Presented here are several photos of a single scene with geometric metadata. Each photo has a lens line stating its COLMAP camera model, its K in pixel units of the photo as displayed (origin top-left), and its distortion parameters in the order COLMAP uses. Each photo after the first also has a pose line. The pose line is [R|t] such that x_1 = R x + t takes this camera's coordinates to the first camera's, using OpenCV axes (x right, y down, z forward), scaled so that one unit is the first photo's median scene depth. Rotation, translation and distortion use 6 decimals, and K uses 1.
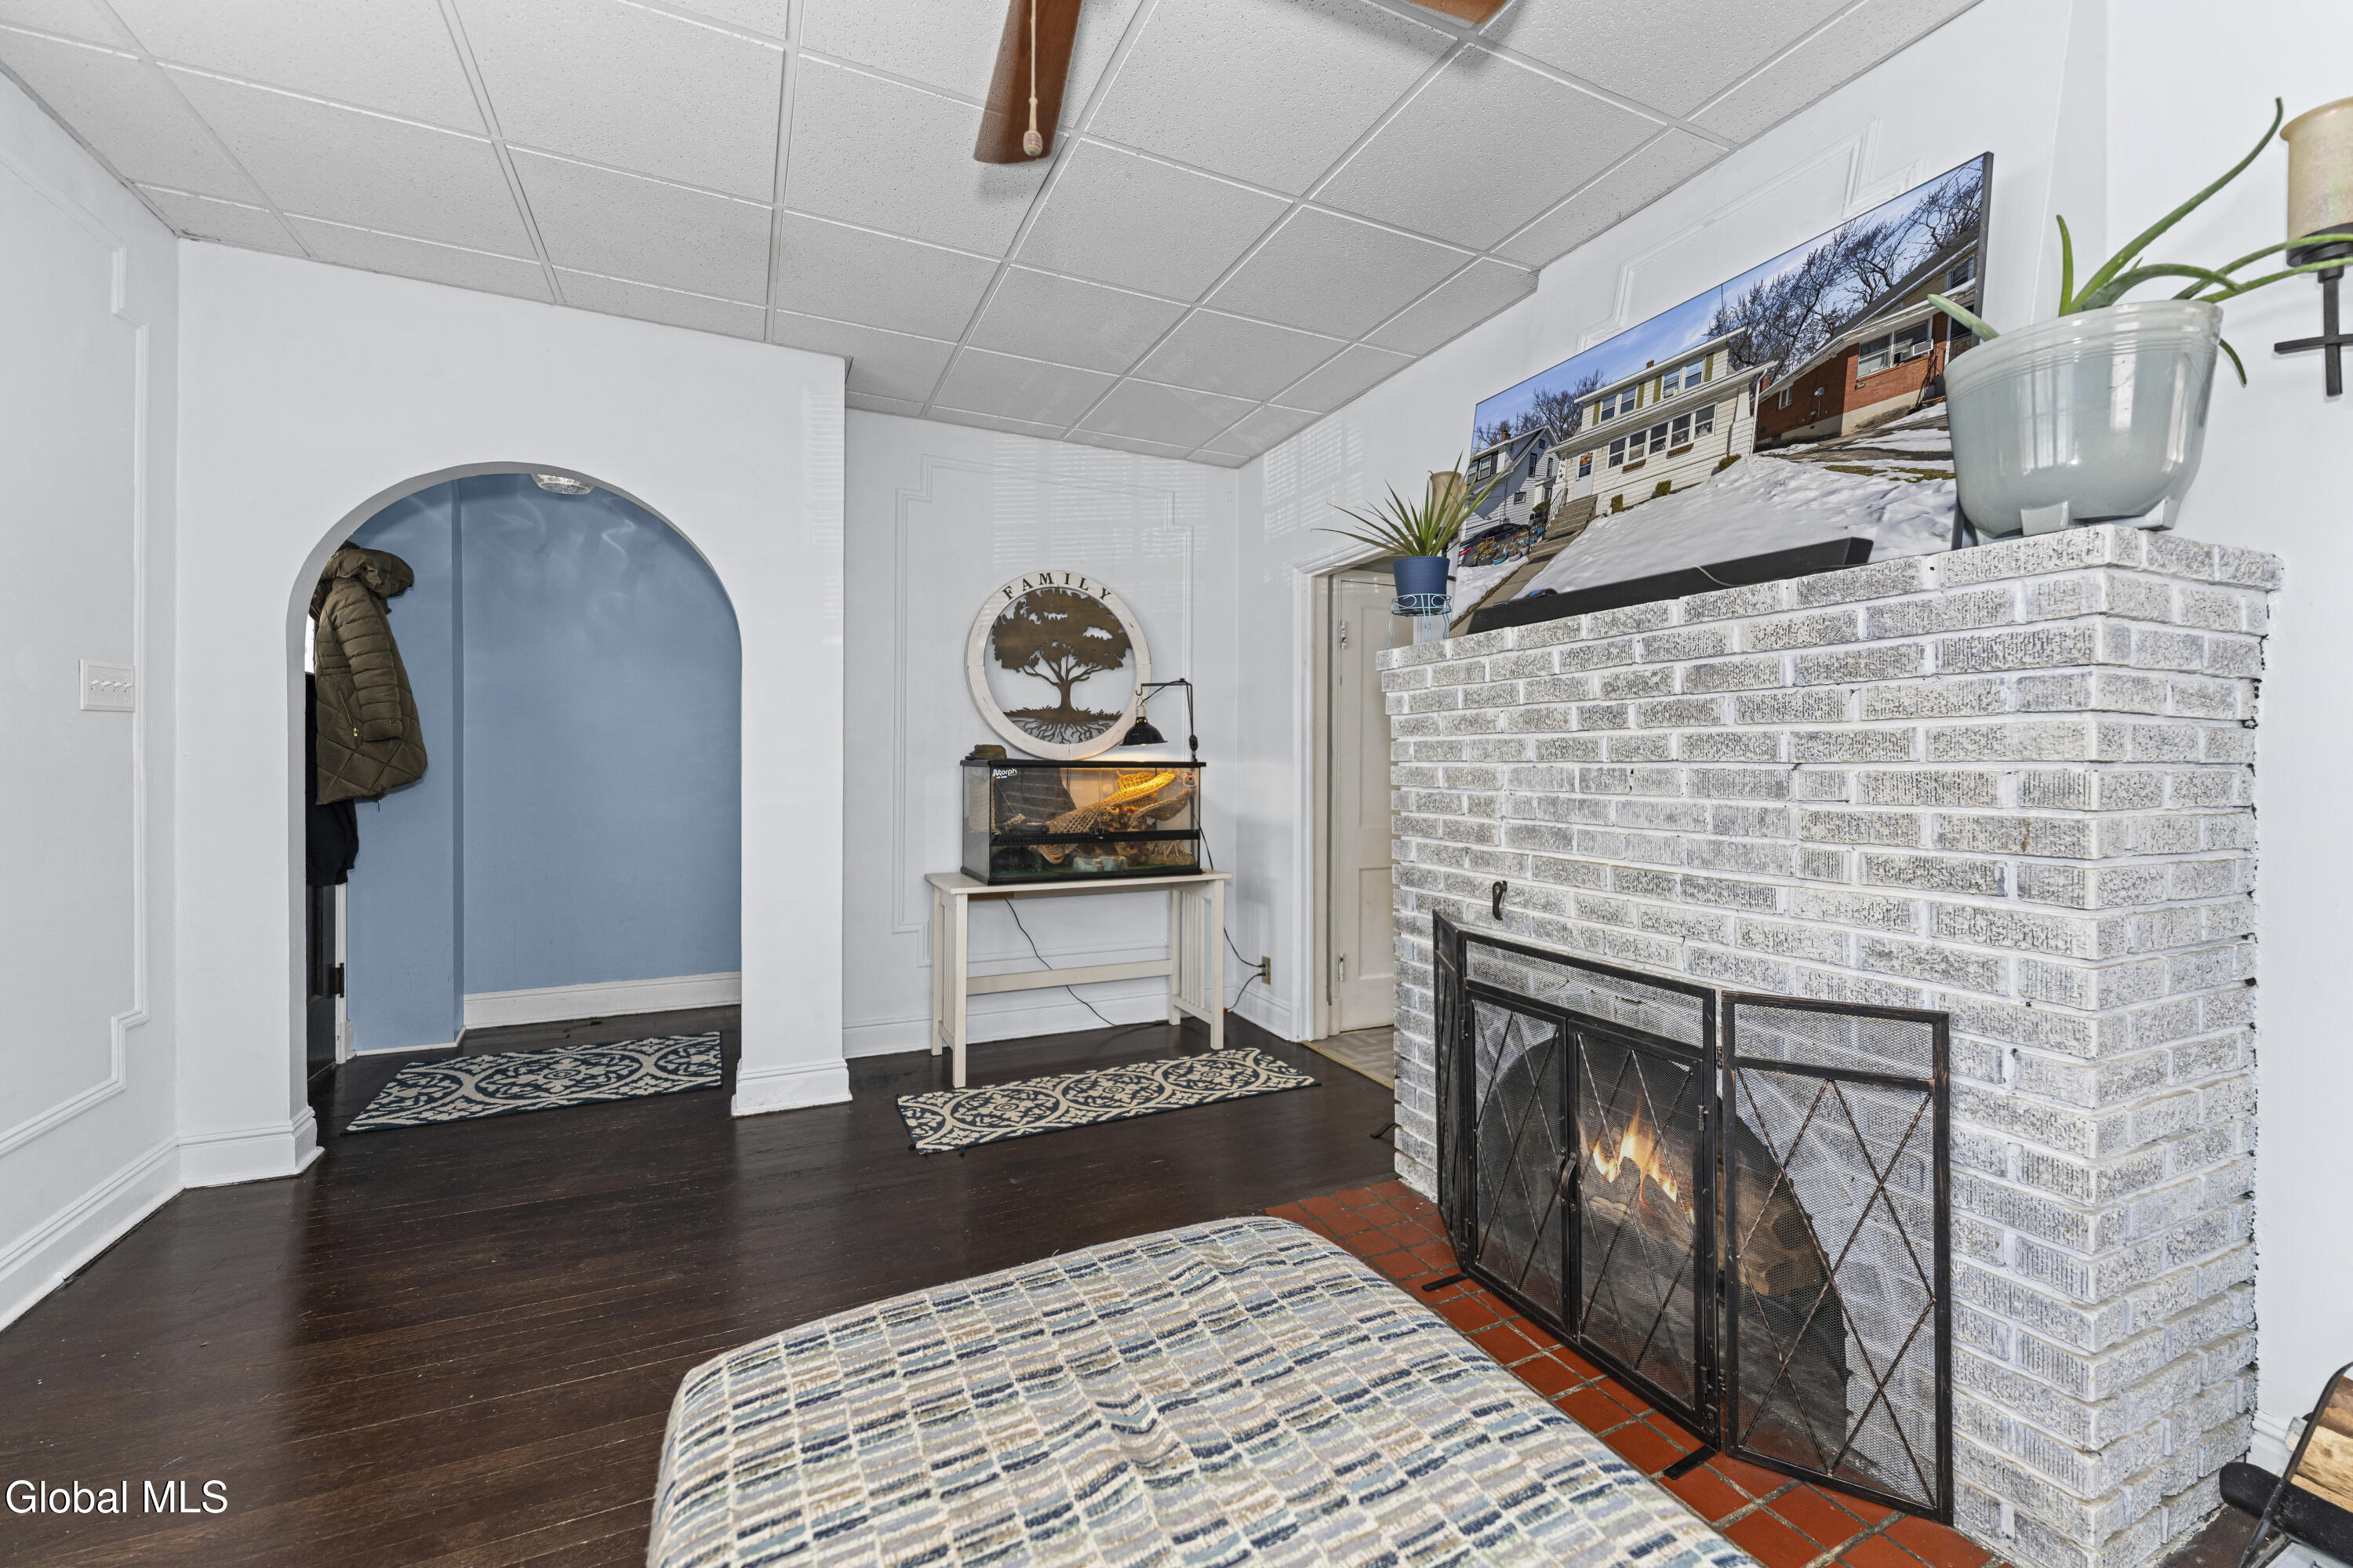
lens RADIAL K [[942.0, 0, 1161.3], [0, 942.0, 759.9], [0, 0, 1]] dist [-0.003438, -0.000498]
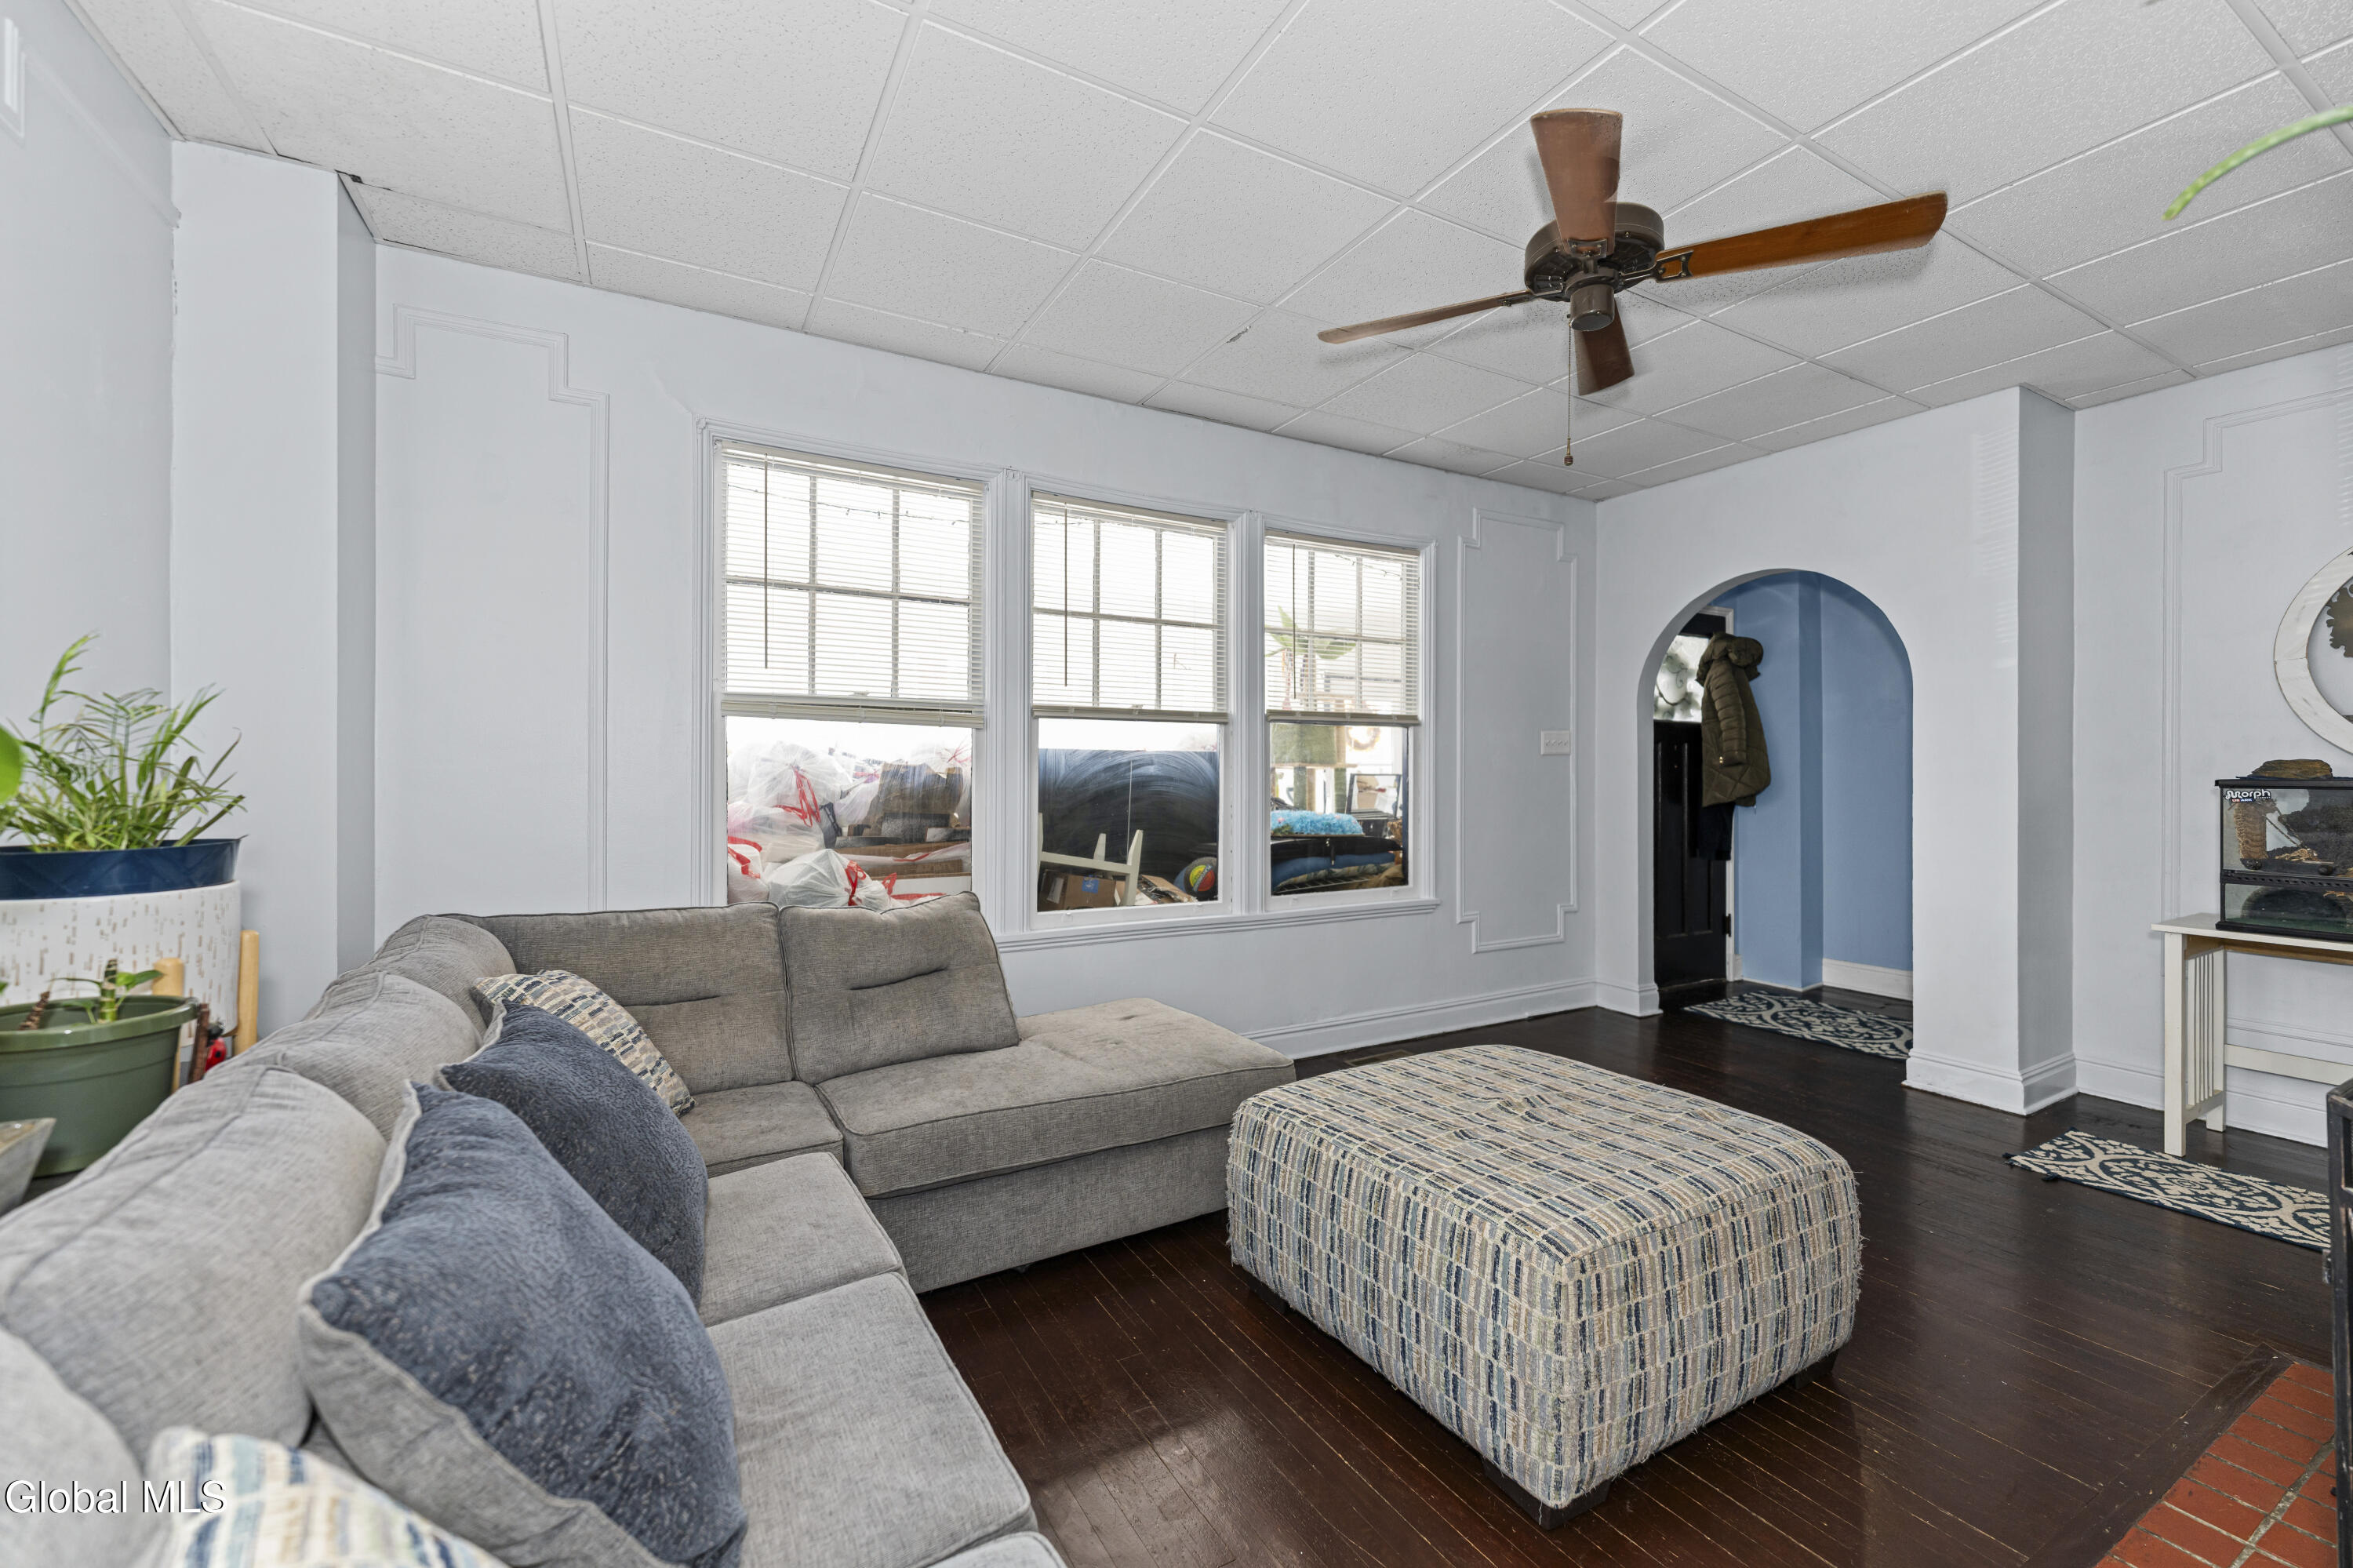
lens RADIAL K [[942.0, 0, 1181.2], [0, 942.0, 779.1], [0, 0, 1]] dist [-0.003438, -0.000498]
pose [[0.069005, 0.002085, -0.997614, 1.797962], [0.002376, 0.999995, 0.002254, -0.014134], [0.997613, -0.002526, 0.068999, 0.071914]]
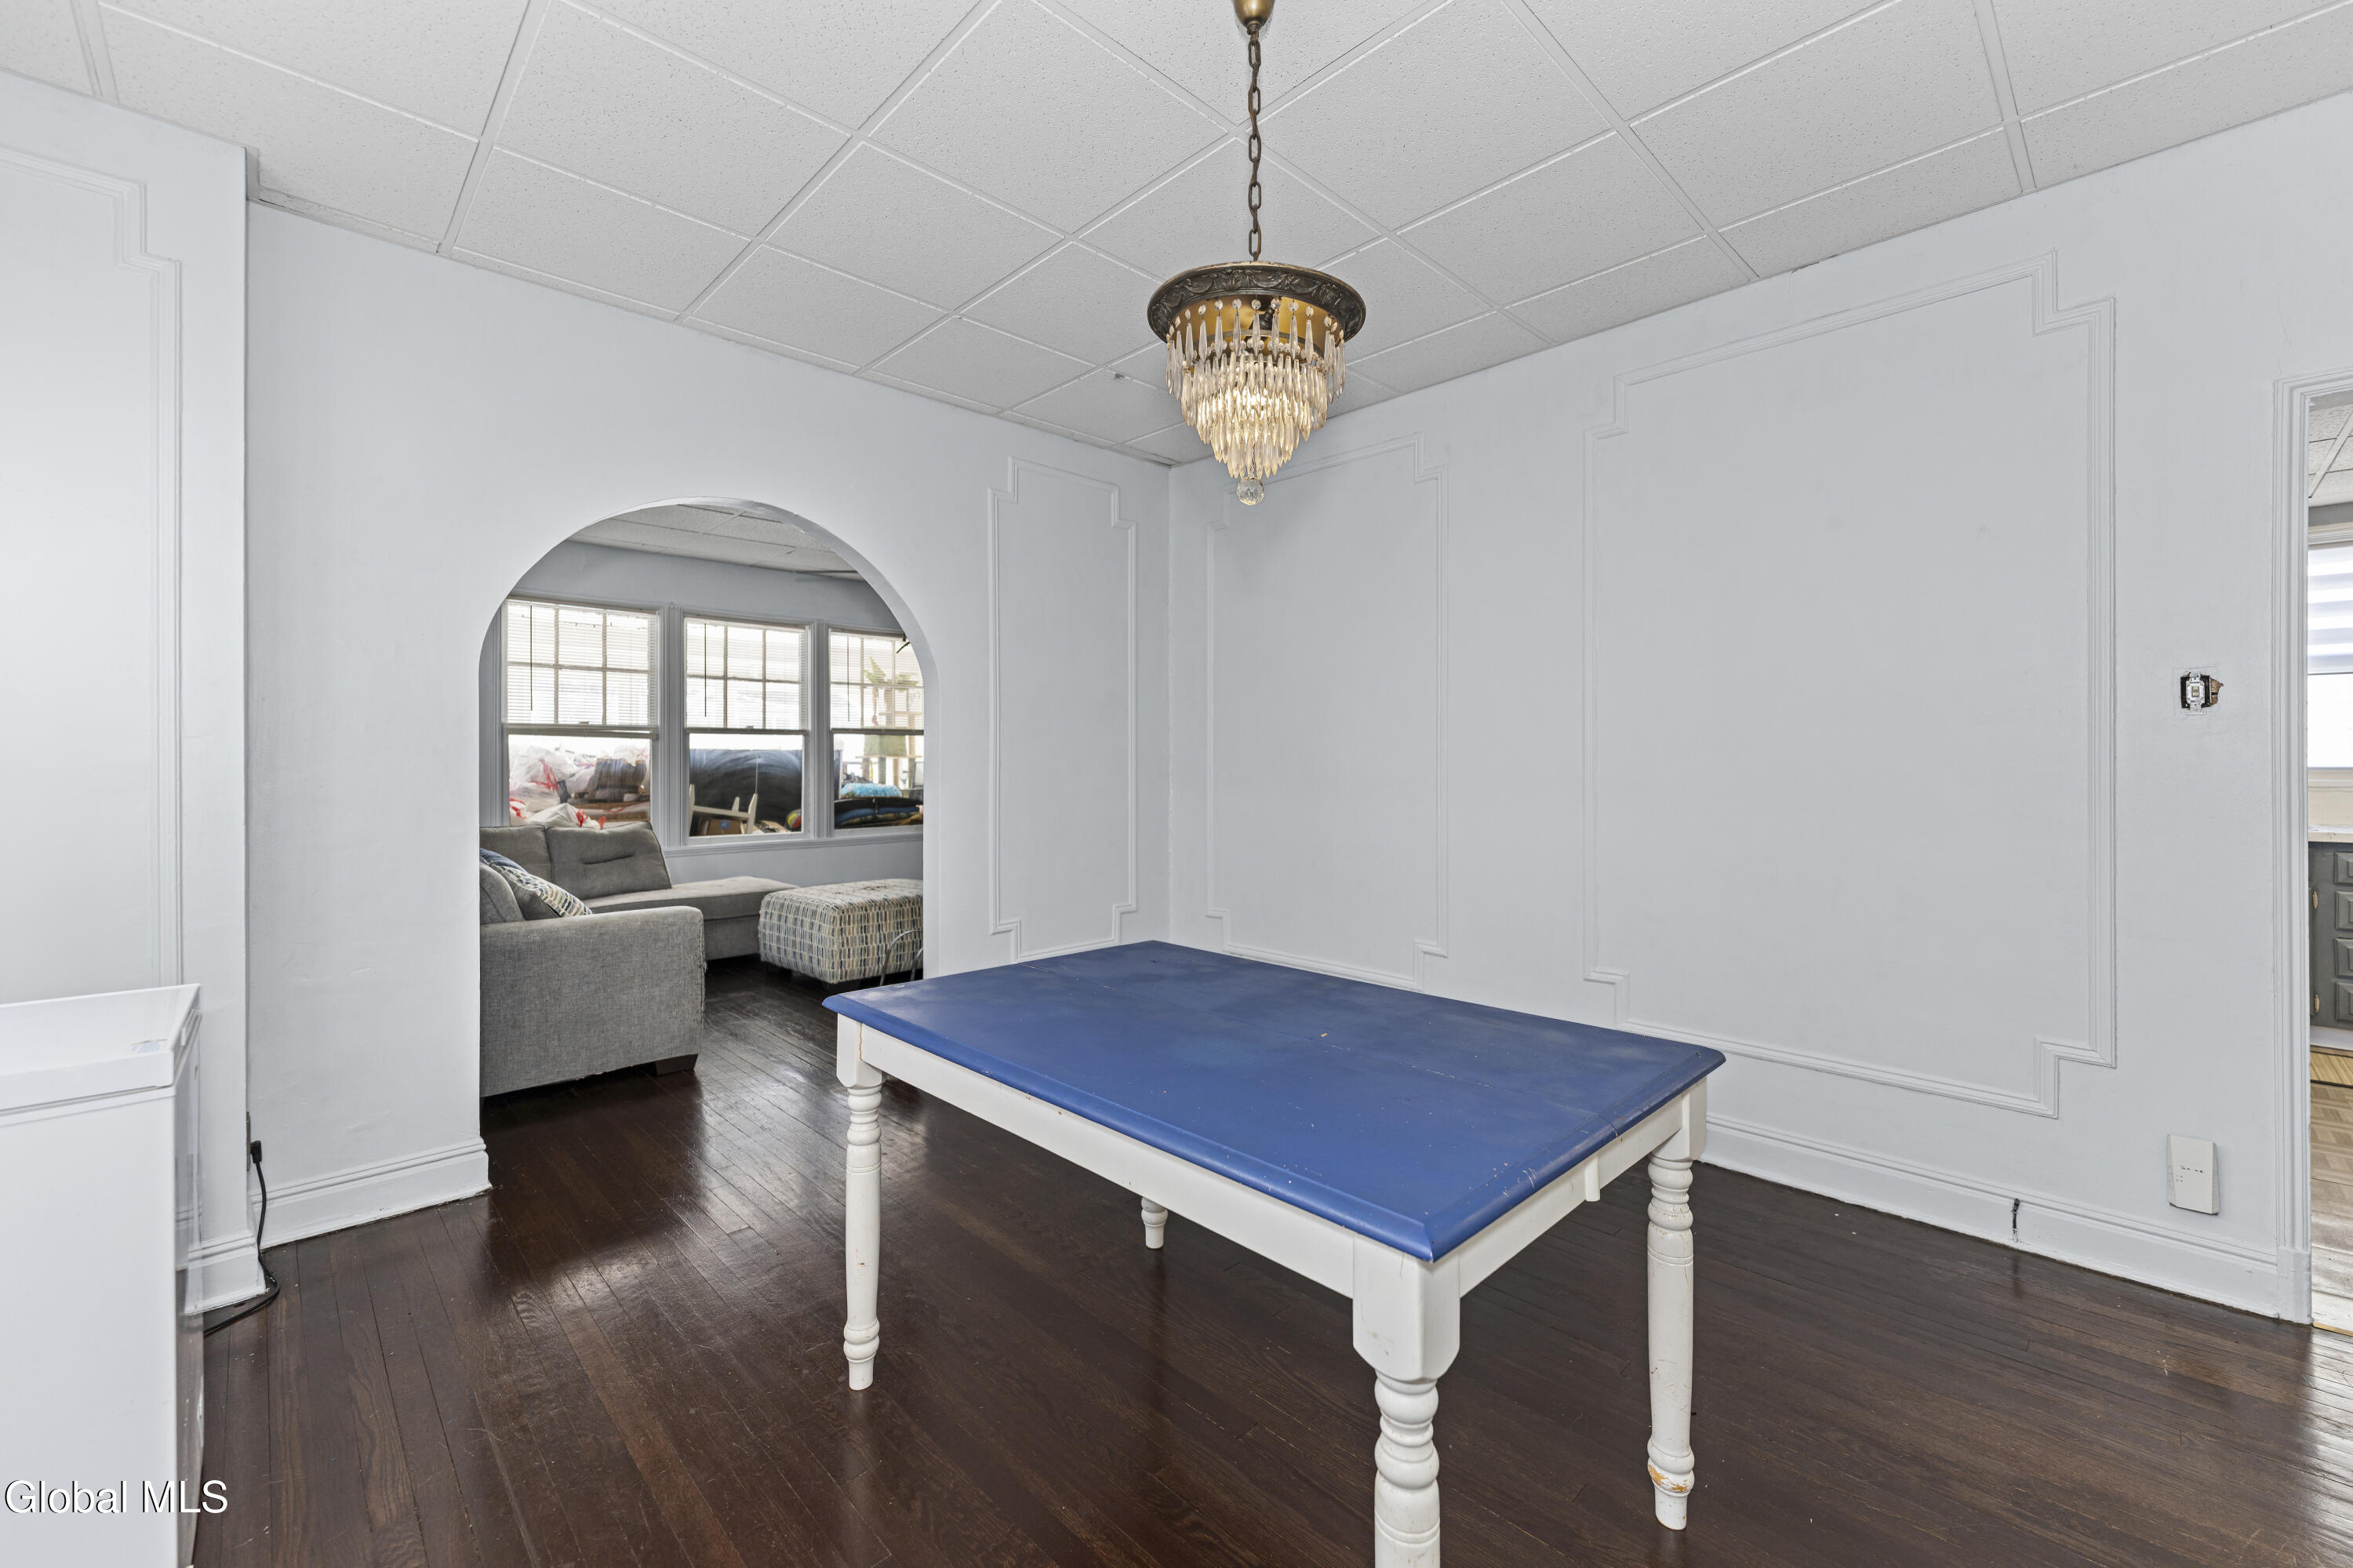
lens RADIAL K [[942.0, 0, 1186.2], [0, 942.0, 768.8], [0, 0, 1]] dist [-0.003438, -0.000498]
pose [[0.333573, 0.006072, -0.942705, 4.980330], [0.005578, 0.999949, 0.008415, -0.024682], [0.942708, -0.008065, 0.333522, 0.726270]]
